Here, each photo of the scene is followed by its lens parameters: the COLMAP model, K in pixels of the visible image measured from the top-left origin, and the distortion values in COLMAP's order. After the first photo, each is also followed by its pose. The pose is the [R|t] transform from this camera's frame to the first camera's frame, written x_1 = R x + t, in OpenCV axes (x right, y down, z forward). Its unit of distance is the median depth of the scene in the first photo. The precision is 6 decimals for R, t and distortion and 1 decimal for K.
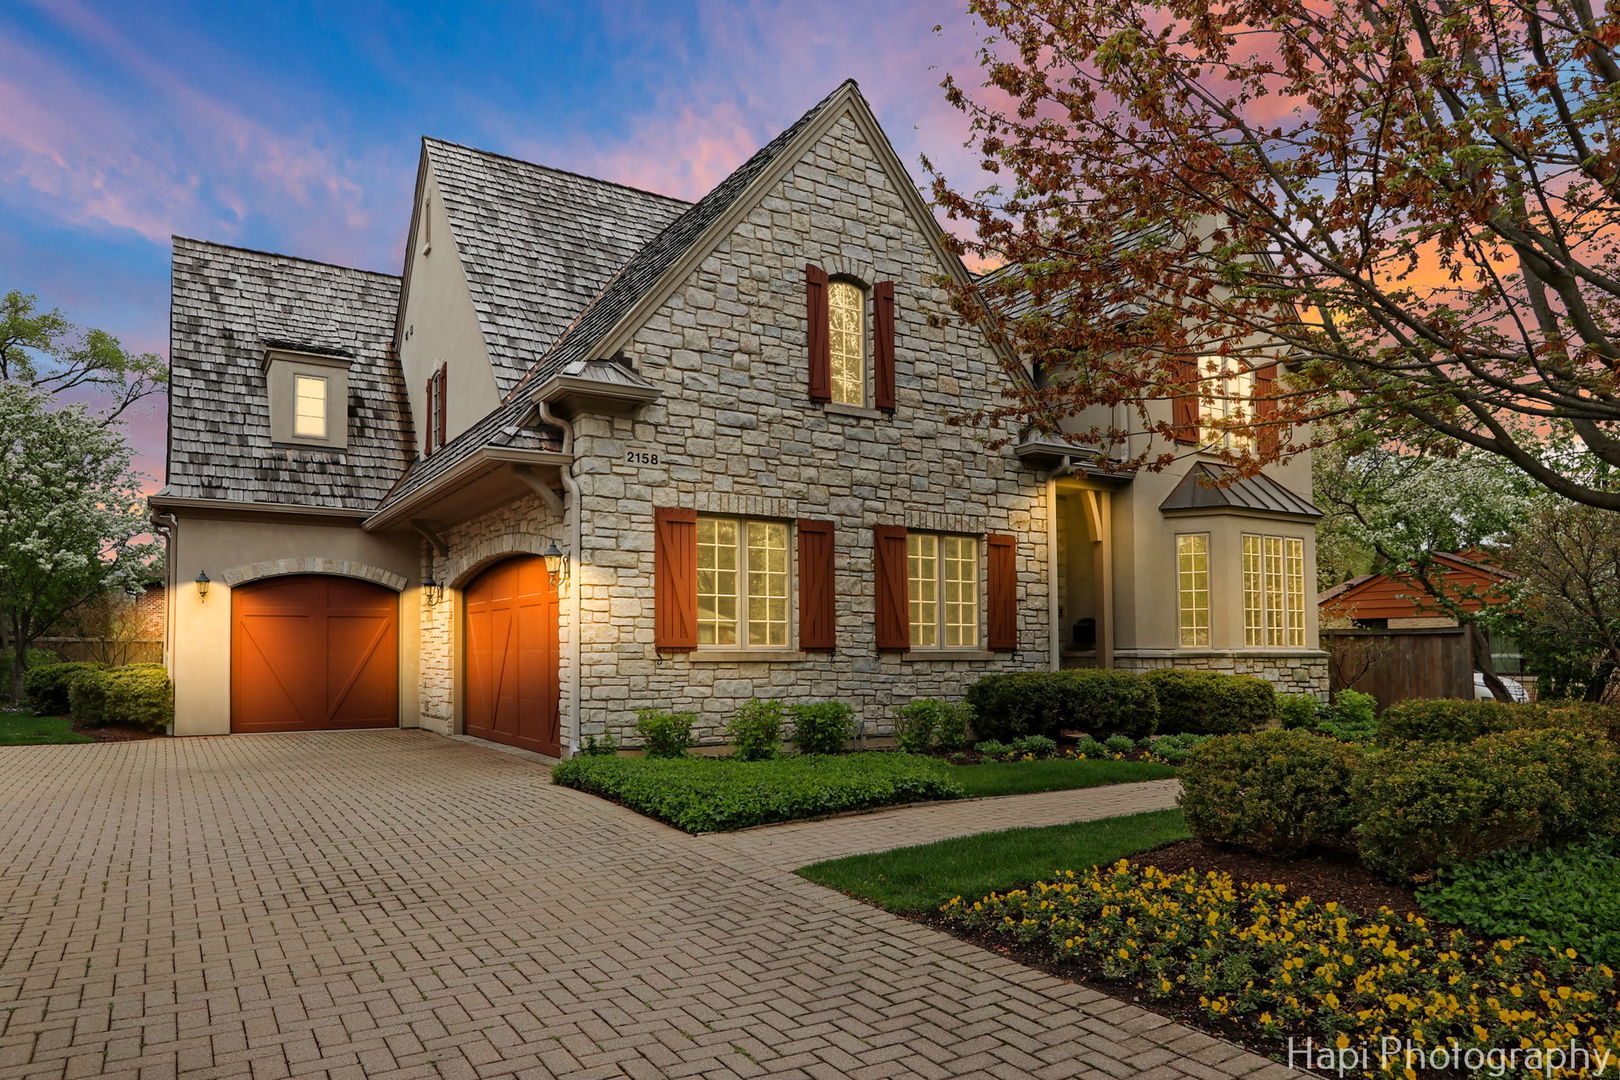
lens RADIAL K [[1022.3, 0, 816.2], [0, 1022.3, 582.4], [0, 0, 1]] dist [-0.001246, 0.000485]
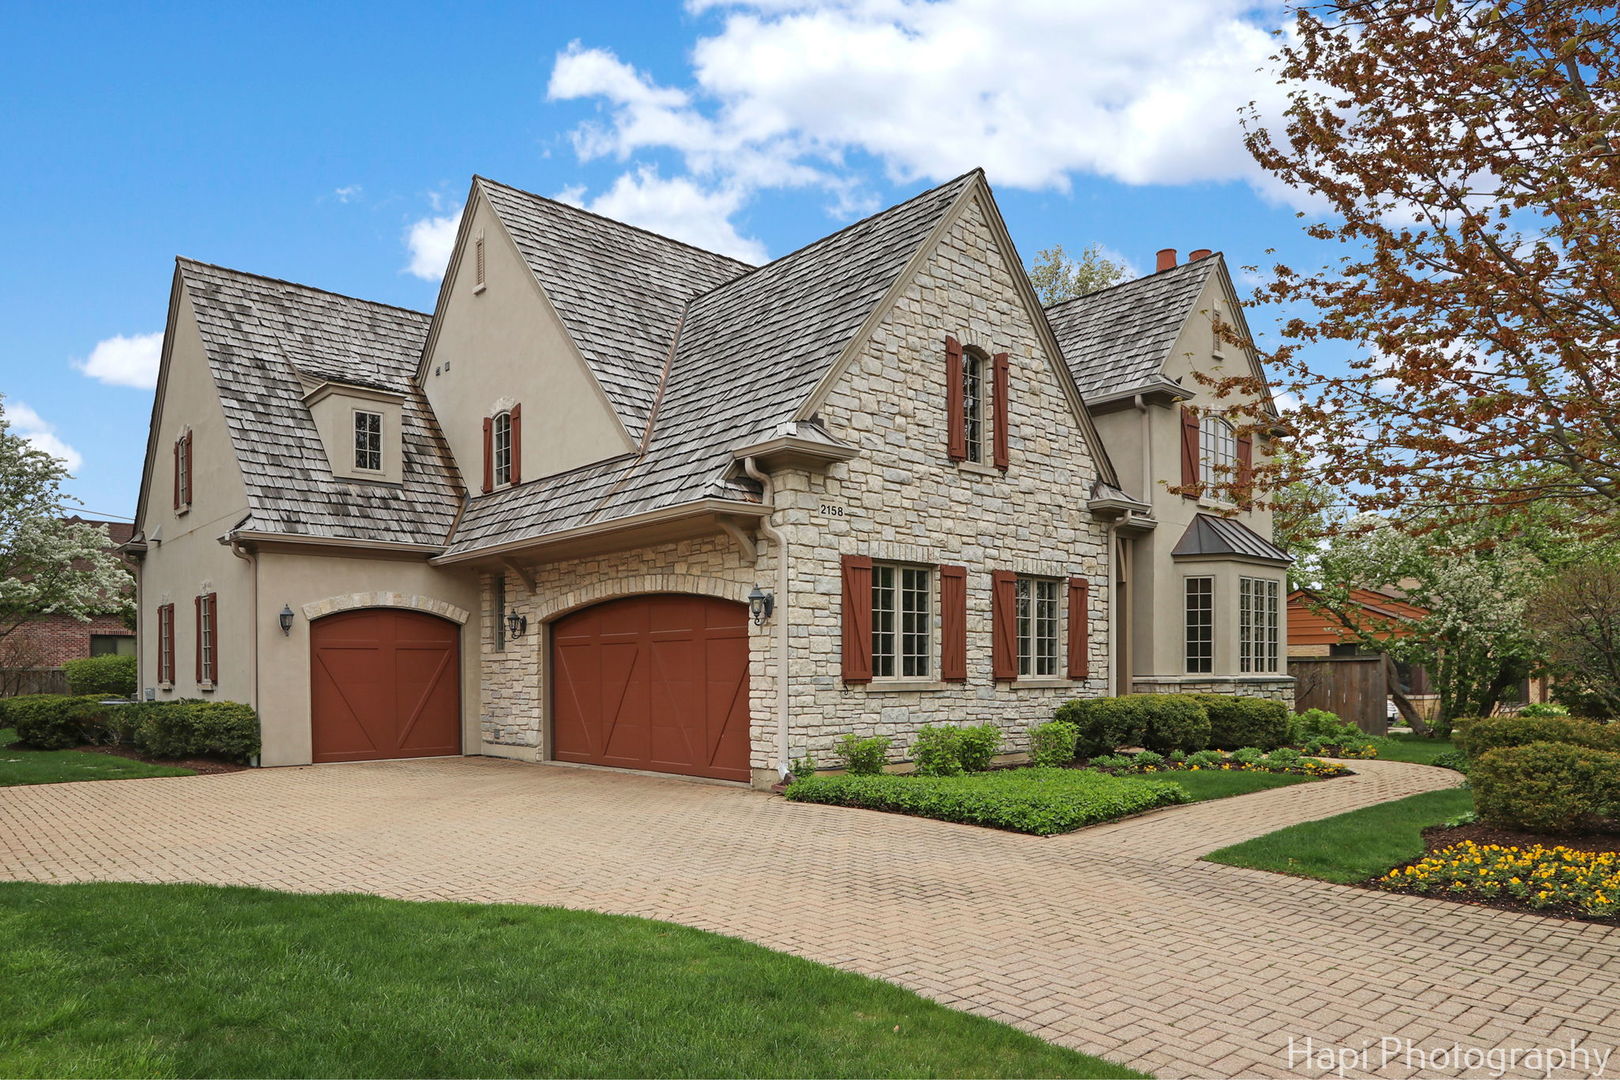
lens RADIAL K [[984.3, 0, 802.9], [0, 984.3, 661.8], [0, 0, 1]] dist [-0.005995, -0.000983]
pose [[0.989014, -0.004196, 0.147762, -0.295719], [-0.003891, 0.998512, 0.054399, -0.012259], [-0.147770, -0.054376, 0.987526, -0.052843]]
